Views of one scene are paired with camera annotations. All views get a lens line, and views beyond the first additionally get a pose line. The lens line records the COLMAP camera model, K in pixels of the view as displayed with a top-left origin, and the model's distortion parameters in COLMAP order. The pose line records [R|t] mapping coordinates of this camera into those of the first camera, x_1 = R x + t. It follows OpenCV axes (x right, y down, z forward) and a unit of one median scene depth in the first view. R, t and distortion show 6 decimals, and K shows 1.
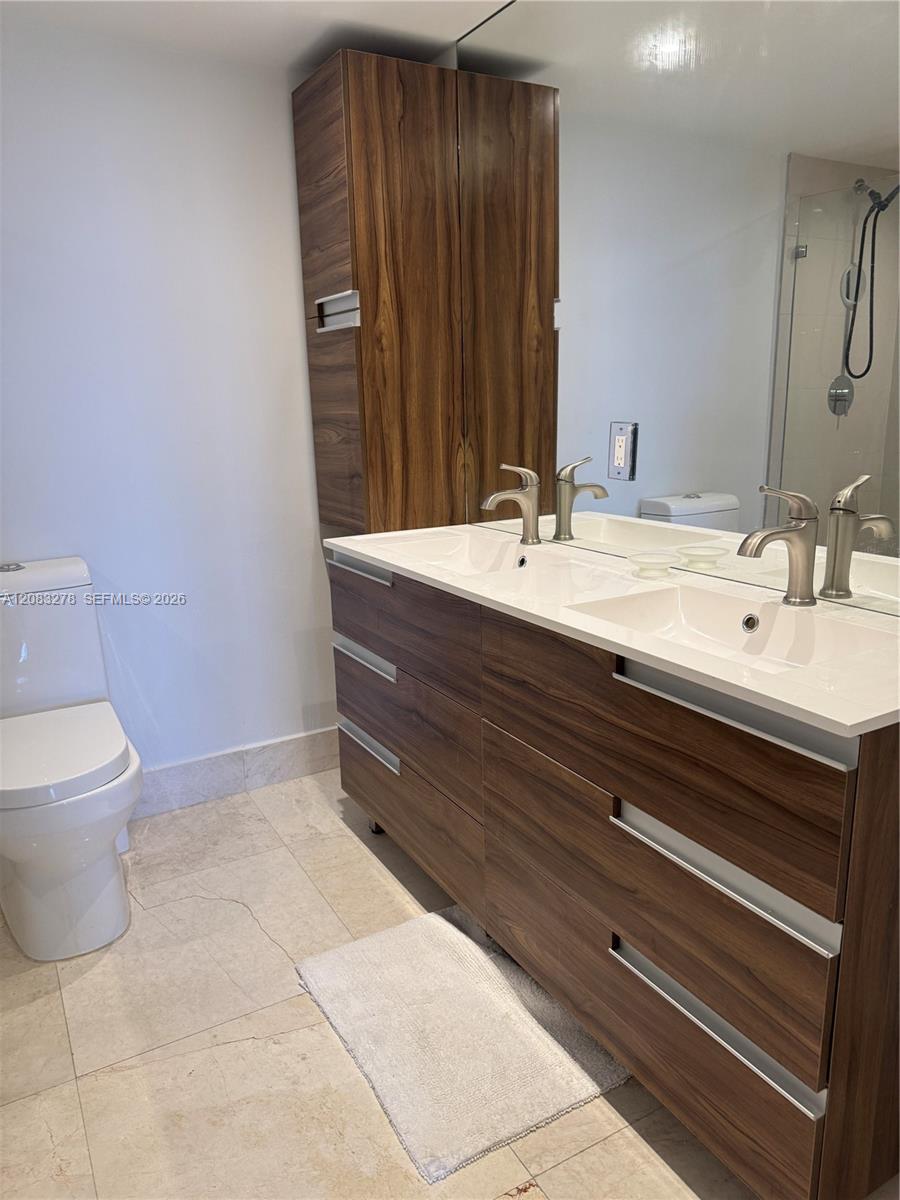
lens RADIAL K [[832.5, 0, 450.0], [0, 832.5, 600.0], [0, 0, 1]] dist [0.088787, -0.127335]
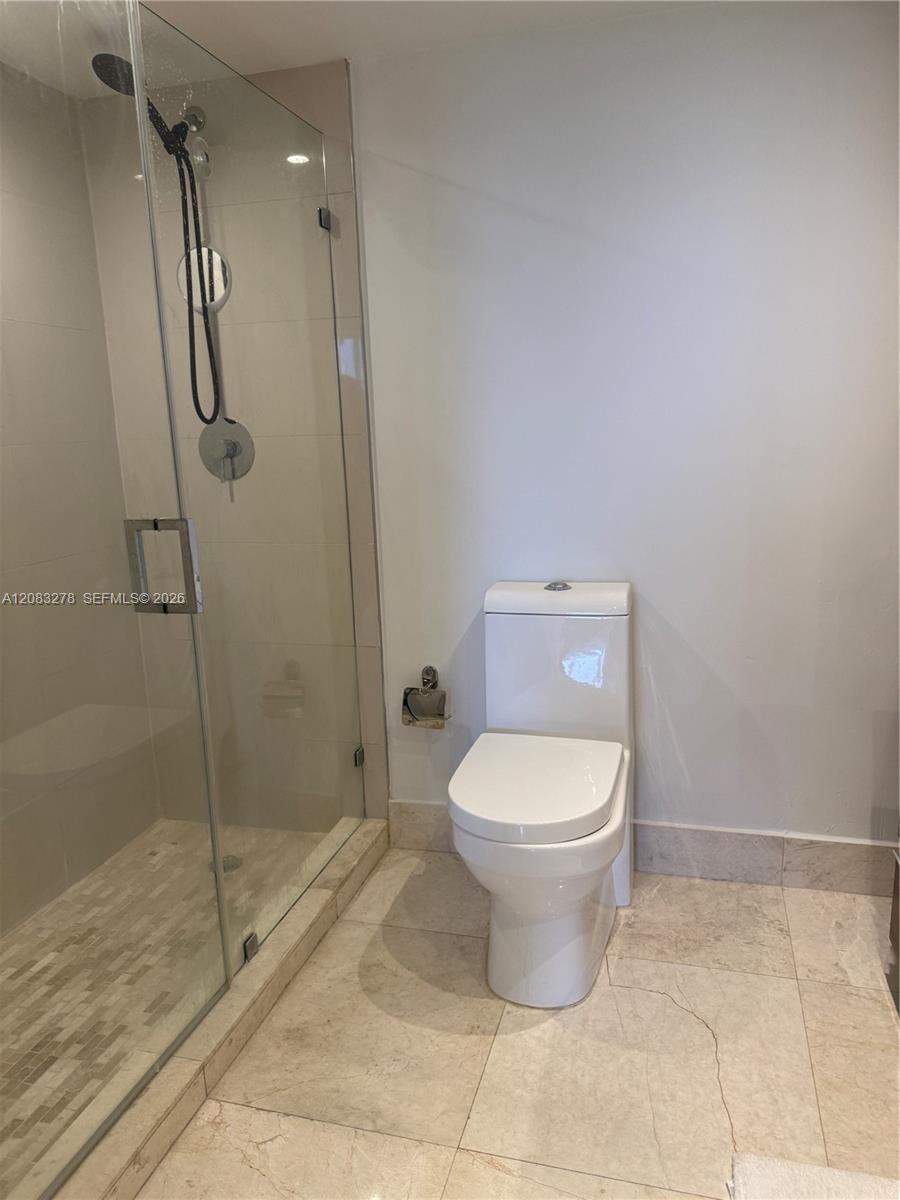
lens RADIAL K [[860.1, 0, 450.0], [0, 860.1, 600.0], [0, 0, 1]] dist [-0.002942, -0.000841]
pose [[0.706654, 0.151007, -0.691258, 0.082924], [-0.149117, 0.986802, 0.063132, -0.065815], [0.691668, 0.058466, 0.719845, 0.183359]]
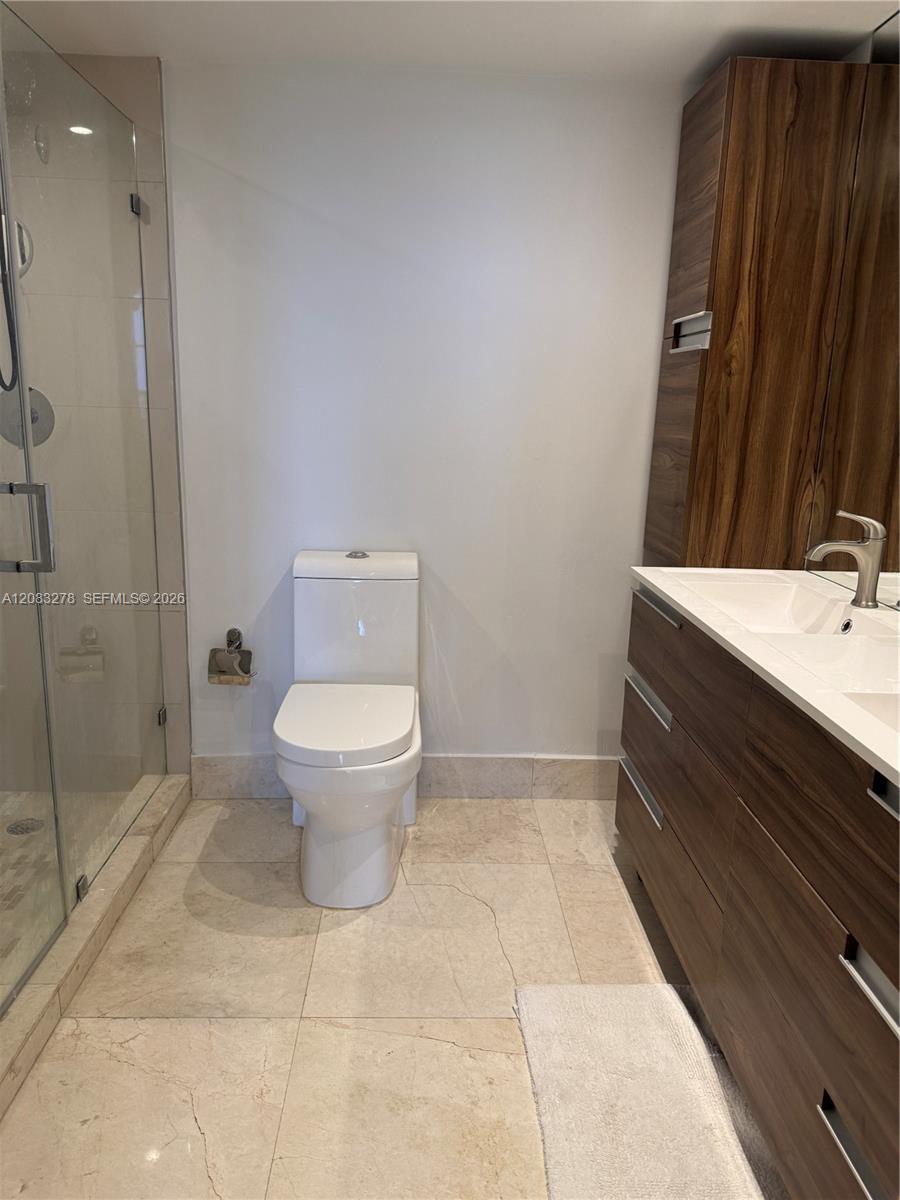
lens RADIAL K [[837.9, 0, 450.0], [0, 837.9, 600.0], [0, 0, 1]] dist [0.046943, -0.052983]
pose [[0.885903, 0.154596, -0.437350, 0.094762], [-0.156727, 0.987140, 0.031468, -0.033248], [0.436591, 0.040668, 0.898741, 0.037291]]
